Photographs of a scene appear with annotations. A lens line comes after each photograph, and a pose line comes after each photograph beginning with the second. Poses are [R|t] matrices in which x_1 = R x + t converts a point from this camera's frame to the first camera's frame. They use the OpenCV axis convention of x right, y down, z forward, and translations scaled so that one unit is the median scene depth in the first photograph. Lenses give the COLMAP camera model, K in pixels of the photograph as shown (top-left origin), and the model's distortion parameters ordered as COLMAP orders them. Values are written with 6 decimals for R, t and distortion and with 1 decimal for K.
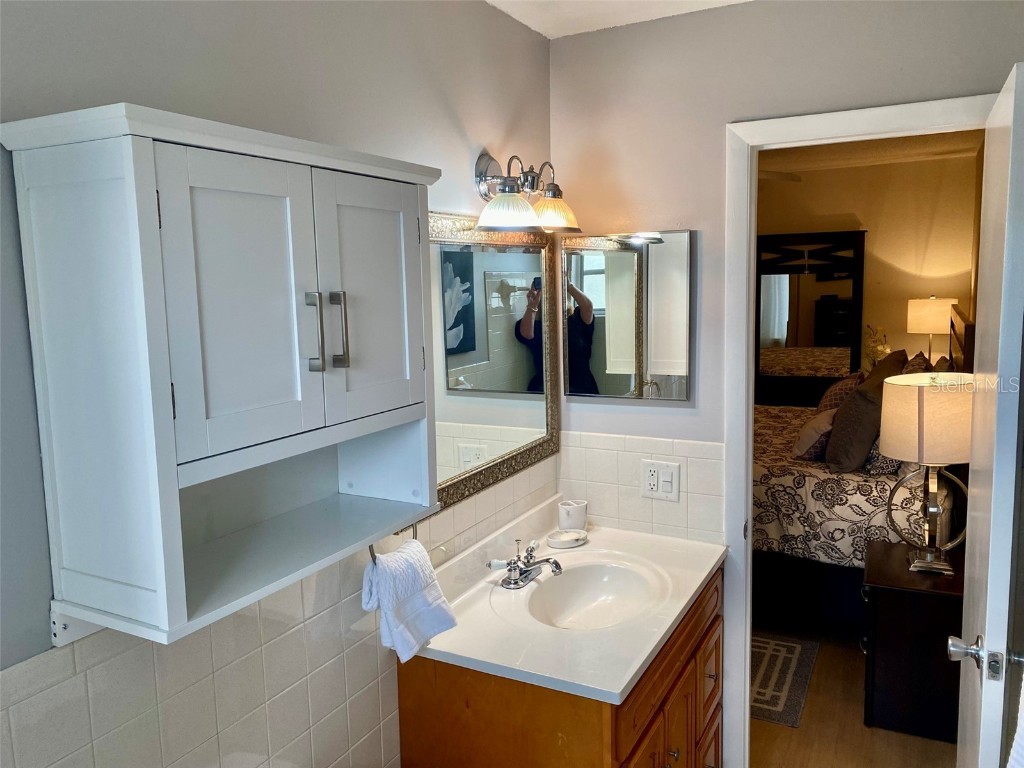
lens RADIAL K [[782.5, 0, 509.7], [0, 782.5, 382.6], [0, 0, 1]] dist [0.024953, -0.017179]
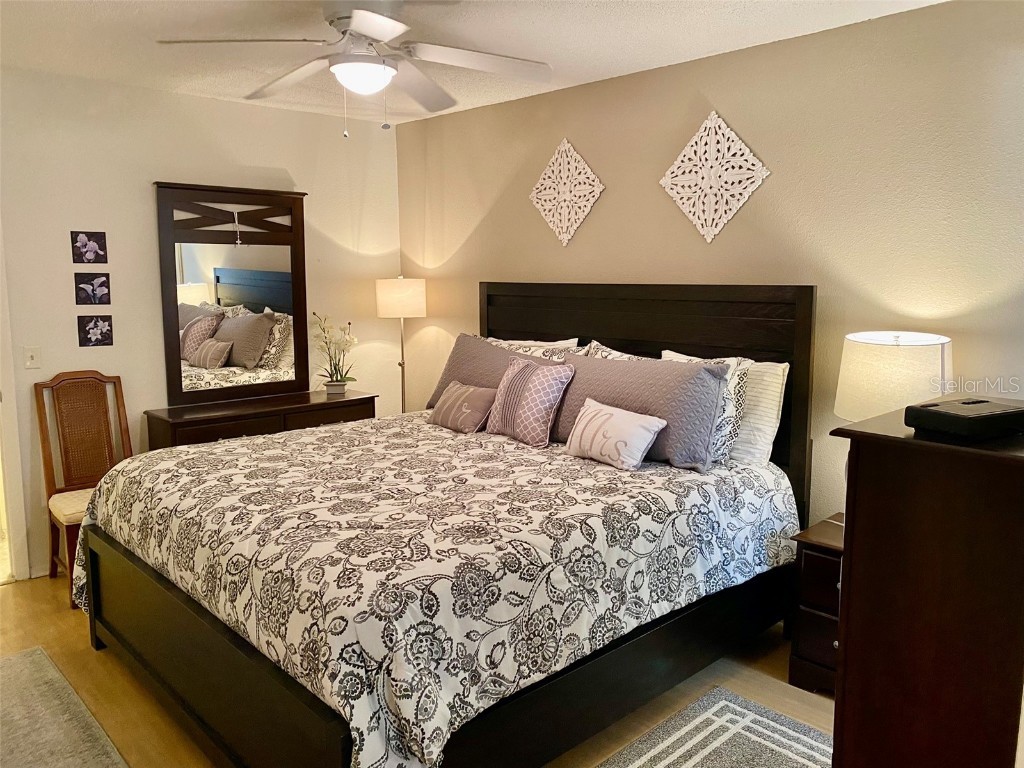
lens RADIAL K [[782.5, 0, 510.4], [0, 782.5, 387.9], [0, 0, 1]] dist [0.024953, -0.017179]
pose [[0.319761, -0.121021, 0.939738, -0.398916], [0.127052, 0.988329, 0.084048, -0.065184], [-0.938941, 0.092520, 0.331405, 0.927920]]
